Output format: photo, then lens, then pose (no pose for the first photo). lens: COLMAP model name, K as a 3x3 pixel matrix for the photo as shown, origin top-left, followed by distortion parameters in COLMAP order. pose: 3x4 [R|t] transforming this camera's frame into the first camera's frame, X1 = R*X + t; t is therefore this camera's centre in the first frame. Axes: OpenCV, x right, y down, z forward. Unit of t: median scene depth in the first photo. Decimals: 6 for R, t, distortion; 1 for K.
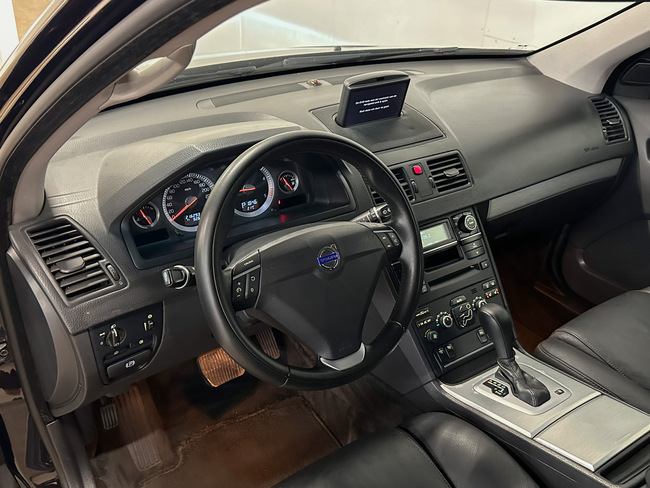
lens RADIAL K [[604.1, 0, 330.1], [0, 604.1, 240.7], [0, 0, 1]] dist [0.059208, 0.000000]
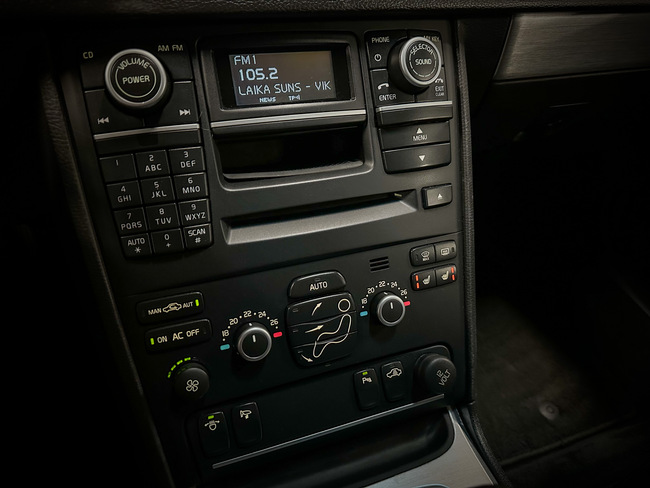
lens RADIAL K [[461.4, 0, 326.1], [0, 461.4, 241.2], [0, 0, 1]] dist [0.046704, -0.073364]
pose [[0.963637, 0.225574, -0.143251, 0.256903], [-0.184148, 0.949055, 0.255704, 0.008059], [0.193633, -0.220026, 0.956083, 0.782668]]
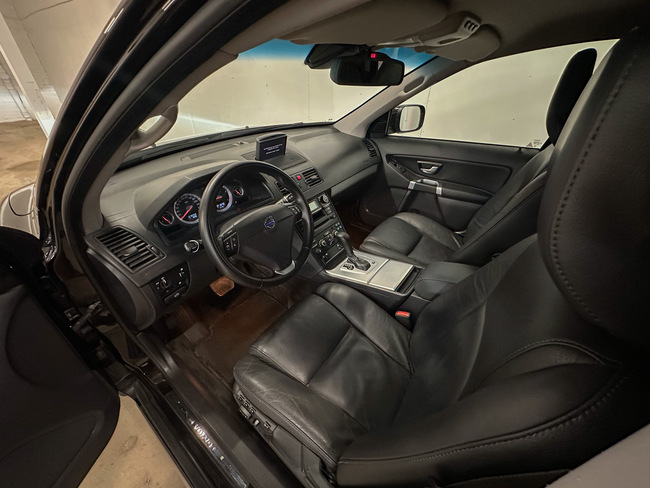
lens RADIAL K [[257.2, 0, 325.5], [0, 257.2, 240.5], [0, 0, 1]] dist [-0.002653, 0.000486]
pose [[0.950159, -0.190019, 0.247165, -0.035784], [0.165557, 0.979302, 0.116445, 0.011806], [-0.264176, -0.069721, 0.961951, 0.077751]]
